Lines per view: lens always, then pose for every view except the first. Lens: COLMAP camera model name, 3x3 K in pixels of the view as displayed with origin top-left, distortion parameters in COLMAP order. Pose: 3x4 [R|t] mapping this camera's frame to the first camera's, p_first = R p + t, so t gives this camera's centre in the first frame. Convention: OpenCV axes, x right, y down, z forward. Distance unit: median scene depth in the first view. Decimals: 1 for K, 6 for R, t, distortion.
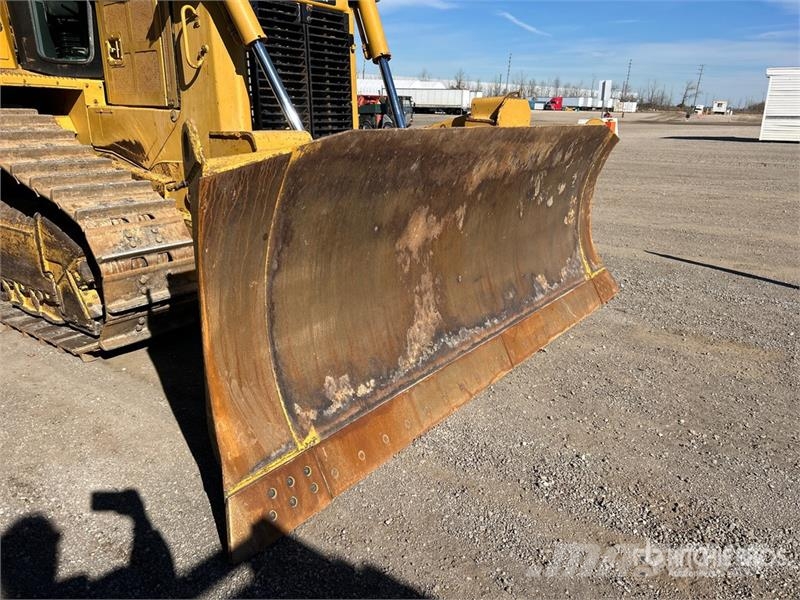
lens RADIAL K [[606.2, 0, 393.4], [0, 606.2, 309.7], [0, 0, 1]] dist [0.057548, -0.067875]
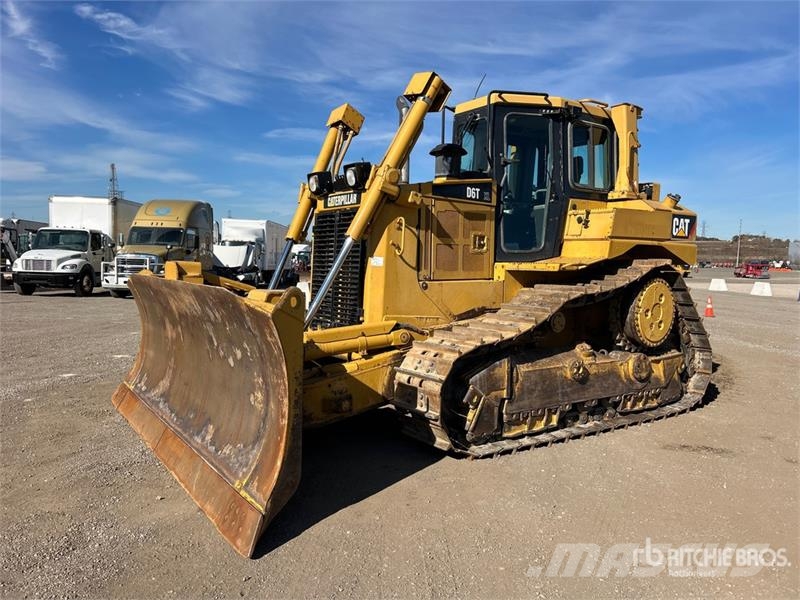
lens RADIAL K [[601.8, 0, 393.8], [0, 601.8, 294.3], [0, 0, 1]] dist [0.047237, -0.068983]
pose [[-0.344096, -0.003712, -0.938927, 1.103679], [-0.346050, 0.930099, 0.123143, -0.498575], [0.872838, 0.367289, -0.321328, 1.533027]]
